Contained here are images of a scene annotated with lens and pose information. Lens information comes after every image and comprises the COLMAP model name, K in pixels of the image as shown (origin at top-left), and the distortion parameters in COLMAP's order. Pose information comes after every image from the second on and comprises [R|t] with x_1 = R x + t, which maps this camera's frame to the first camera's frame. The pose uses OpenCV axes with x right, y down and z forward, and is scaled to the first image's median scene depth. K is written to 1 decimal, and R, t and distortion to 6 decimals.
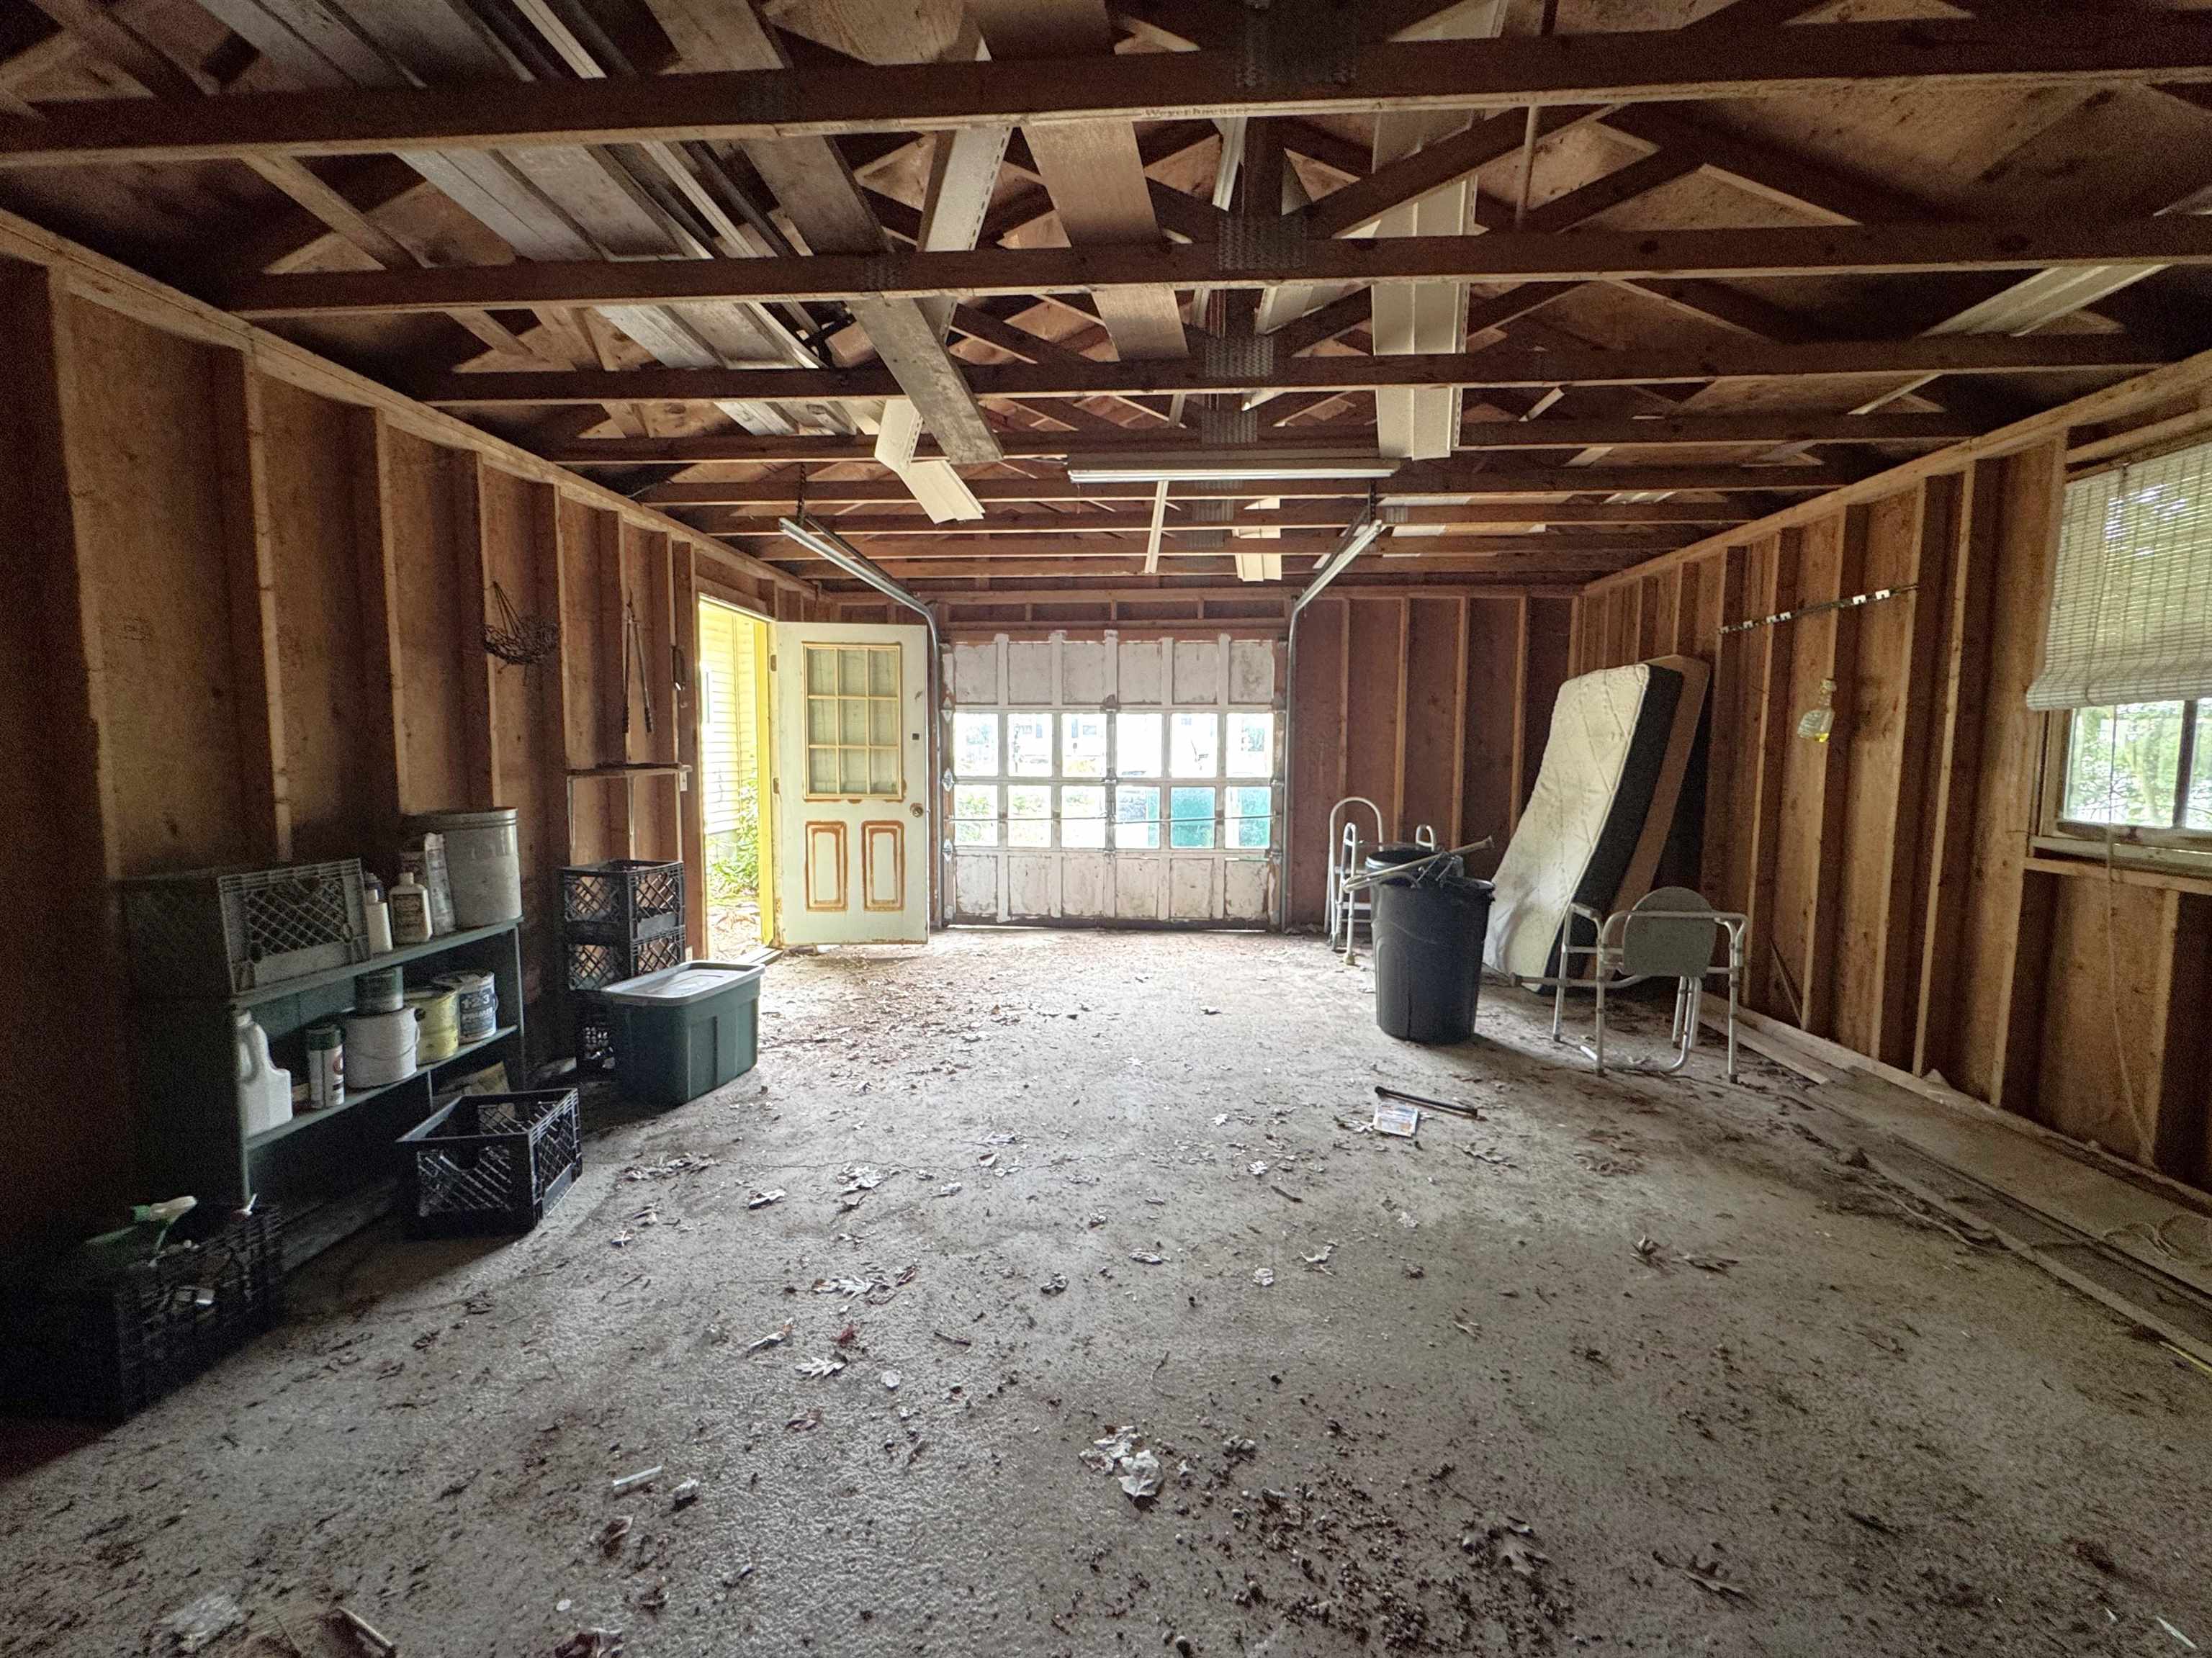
lens RADIAL K [[913.1, 0, 1103.6], [0, 913.1, 821.4], [0, 0, 1]] dist [-0.000832, 0.000377]
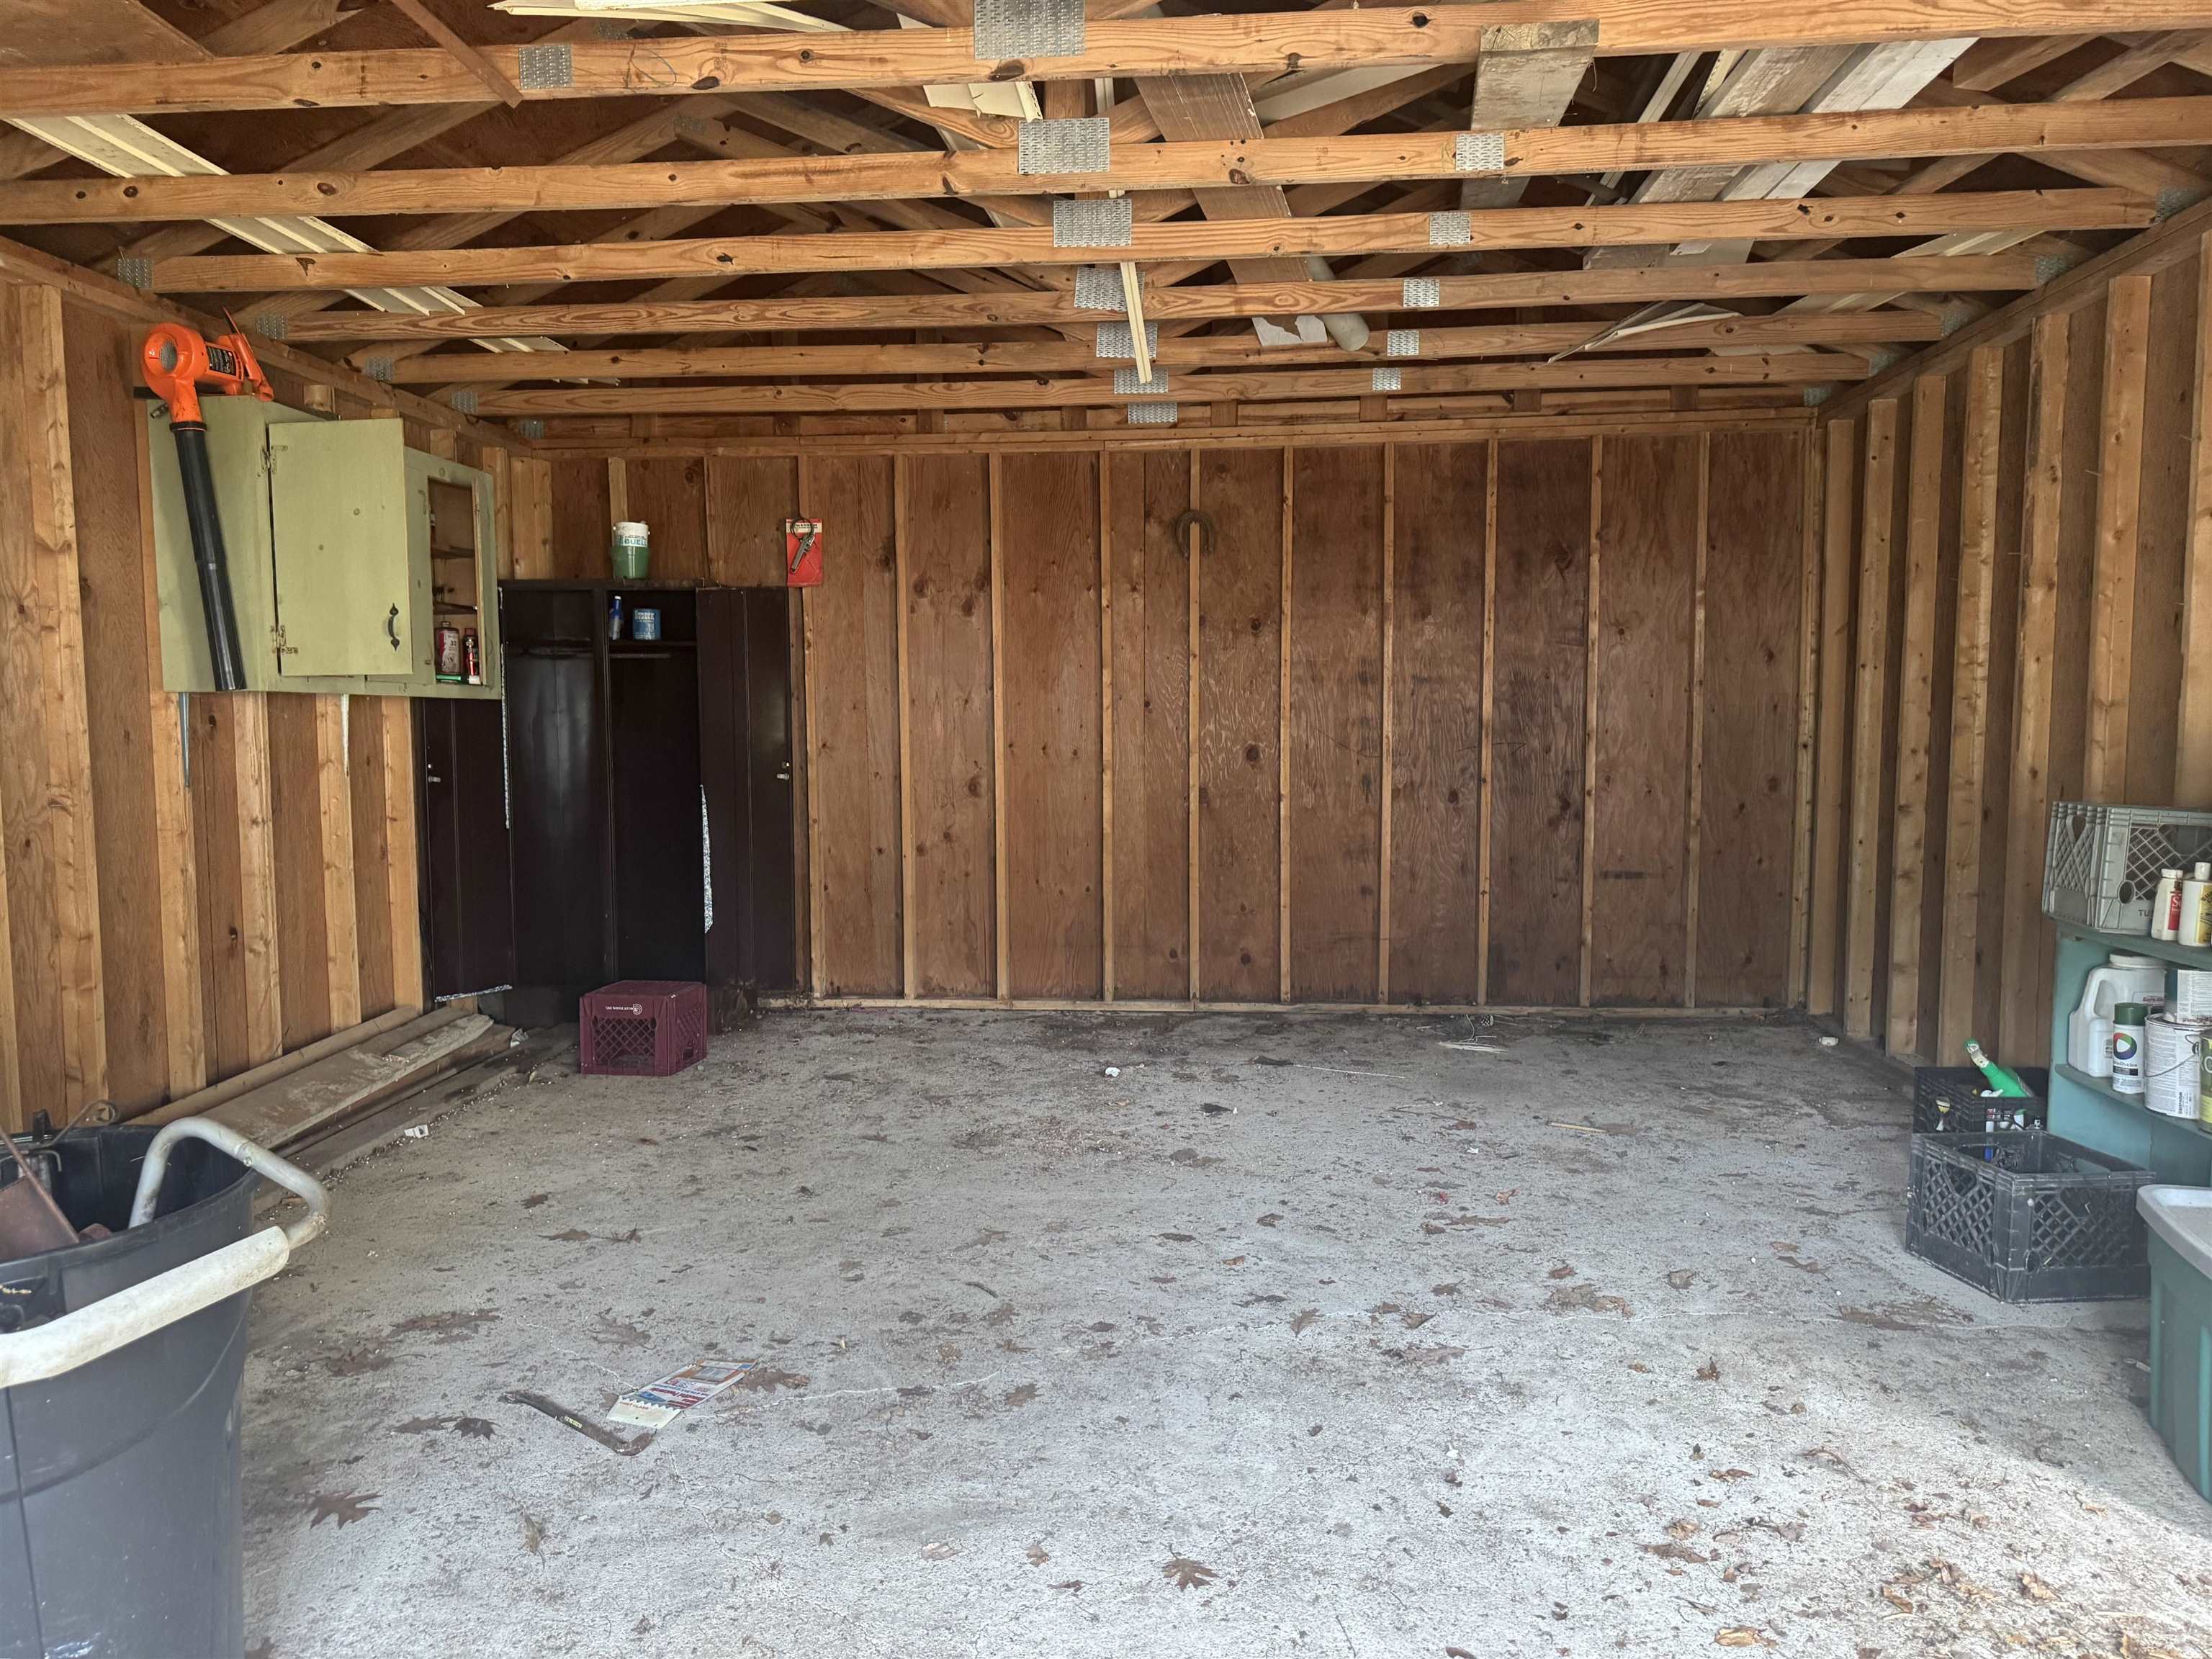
lens RADIAL K [[1582.2, 0, 1103.0], [0, 1582.2, 831.9], [0, 0, 1]] dist [0.022263, -0.021114]
pose [[-0.999814, -0.000137, 0.019292, 0.060211], [0.002853, 0.987929, 0.154881, -0.112886], [-0.019080, 0.154907, -0.987745, 1.674044]]
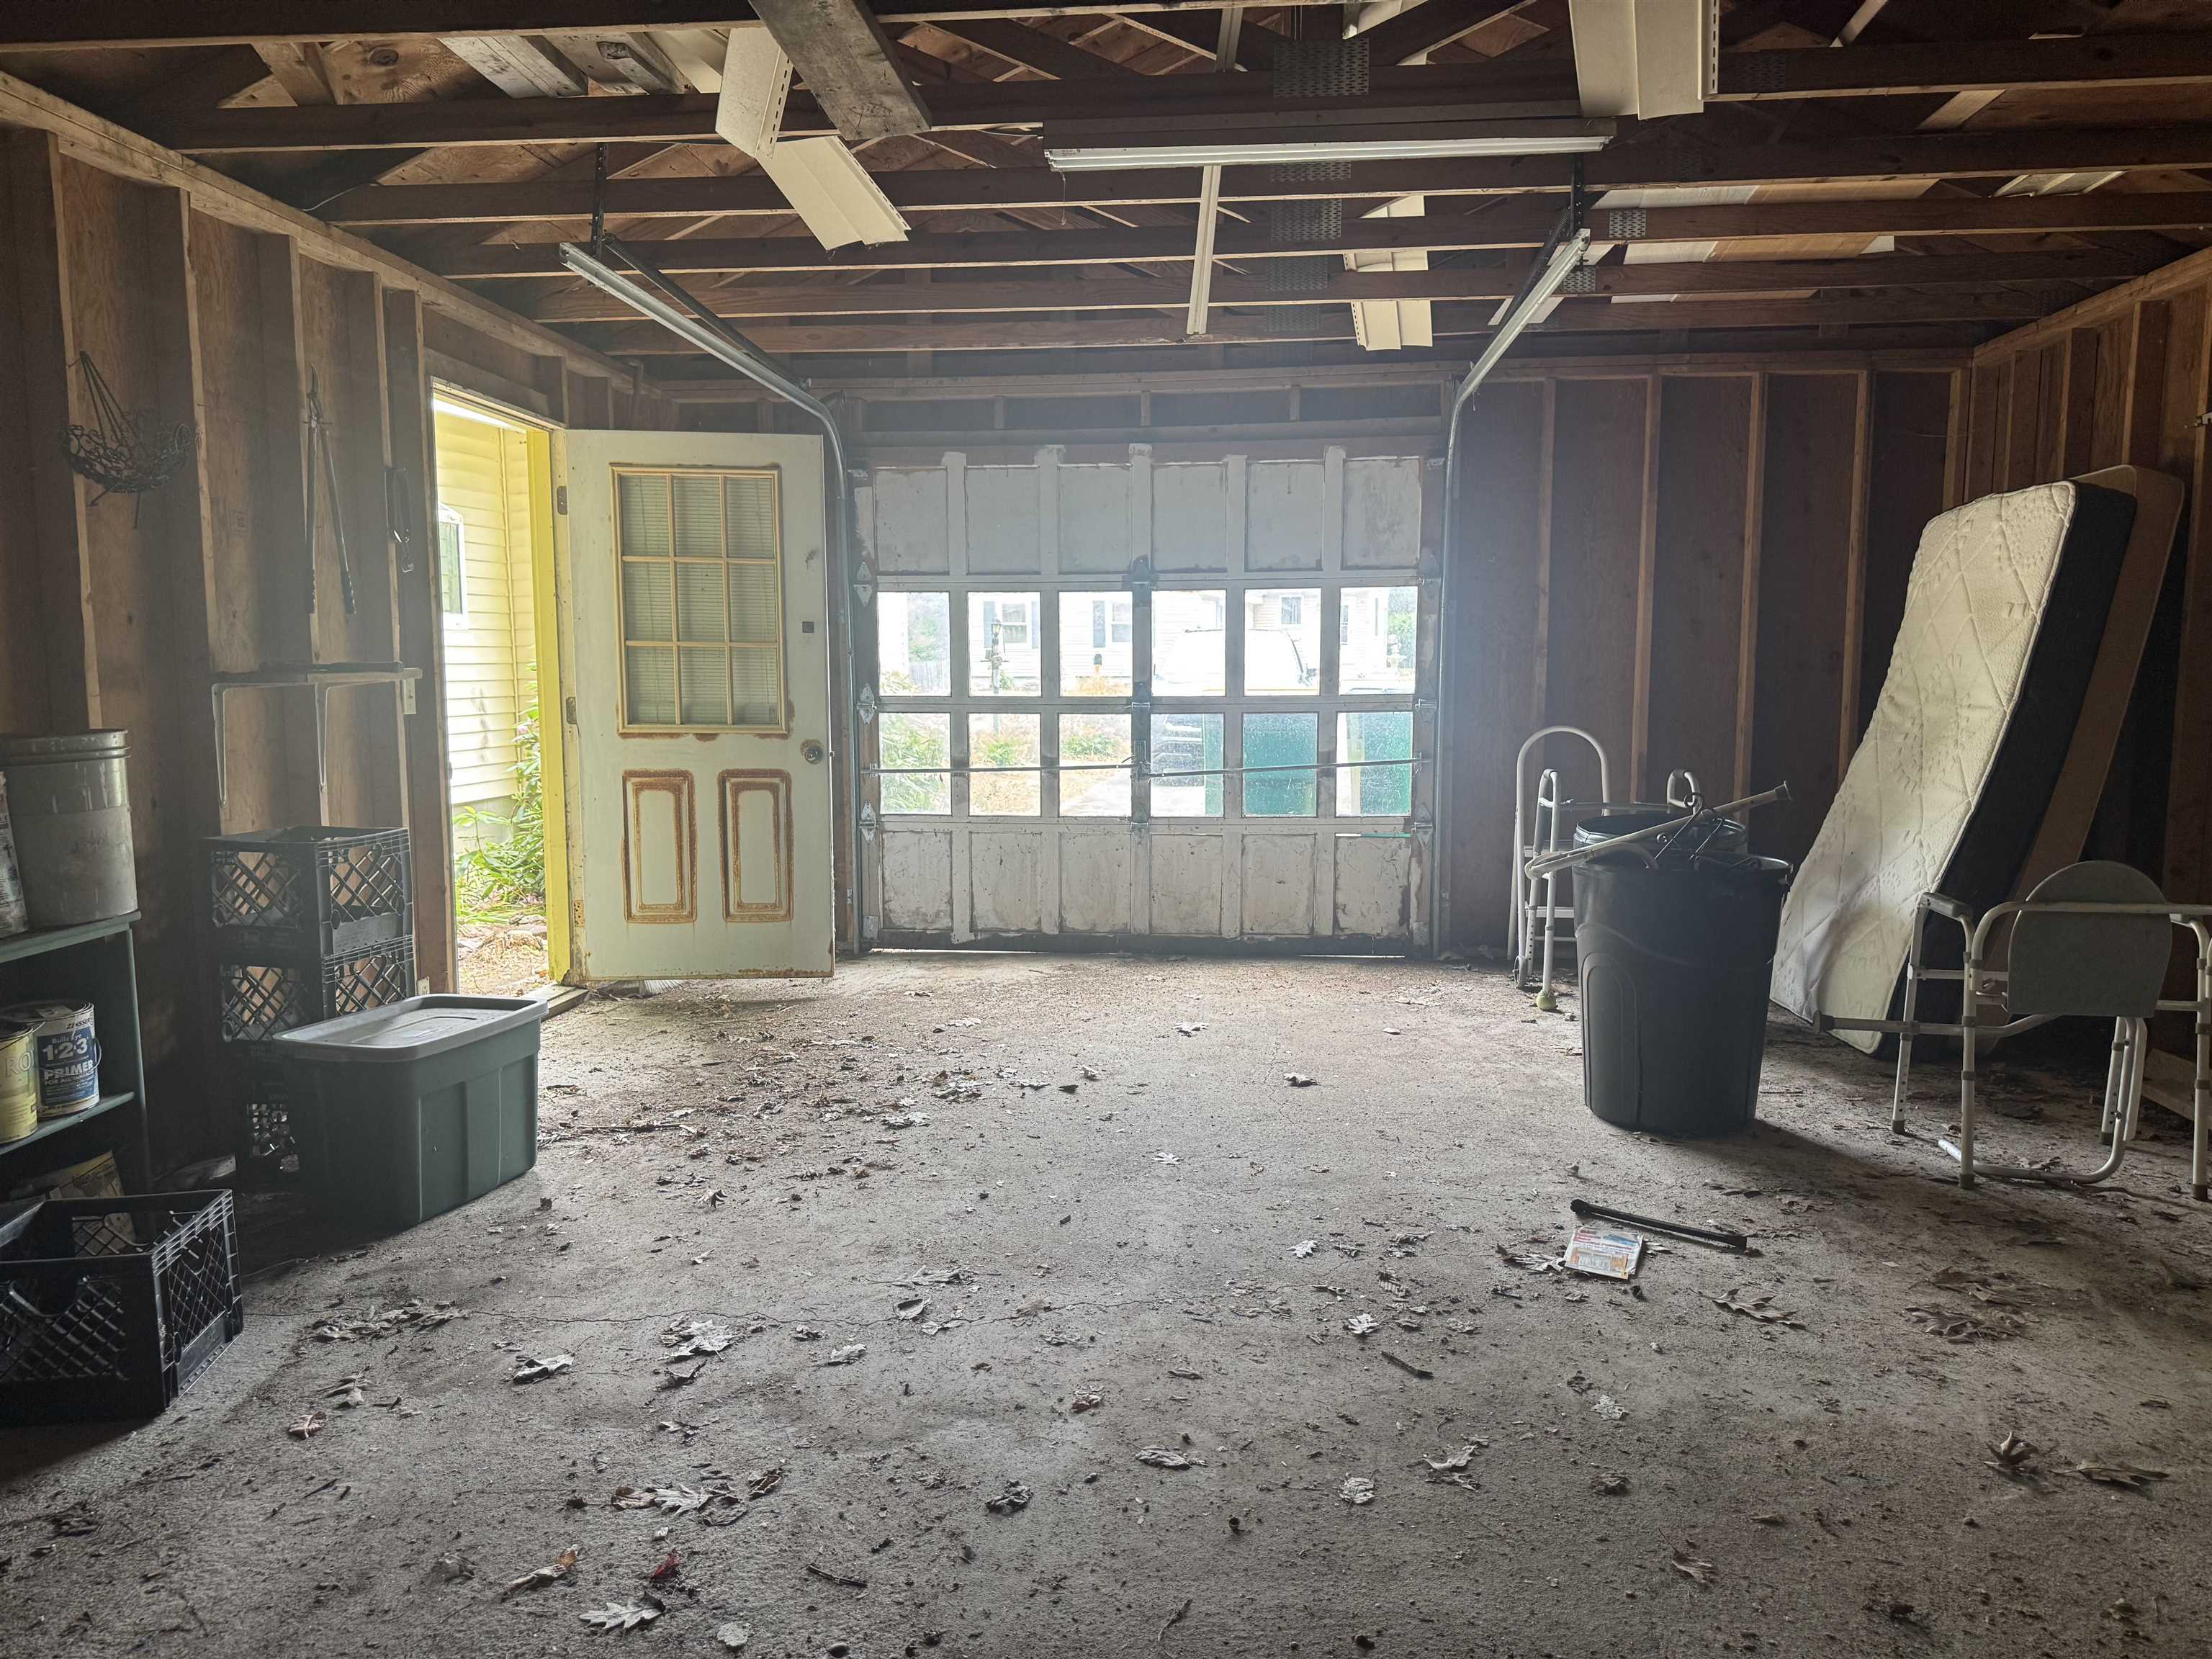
lens RADIAL K [[1582.2, 0, 1103.0], [0, 1582.2, 831.9], [0, 0, 1]] dist [0.022263, -0.021114]
pose [[0.999534, -0.004260, -0.030227, 0.026600], [0.005051, 0.999646, 0.026140, 0.024514], [0.030105, -0.026280, 0.999201, -0.023905]]
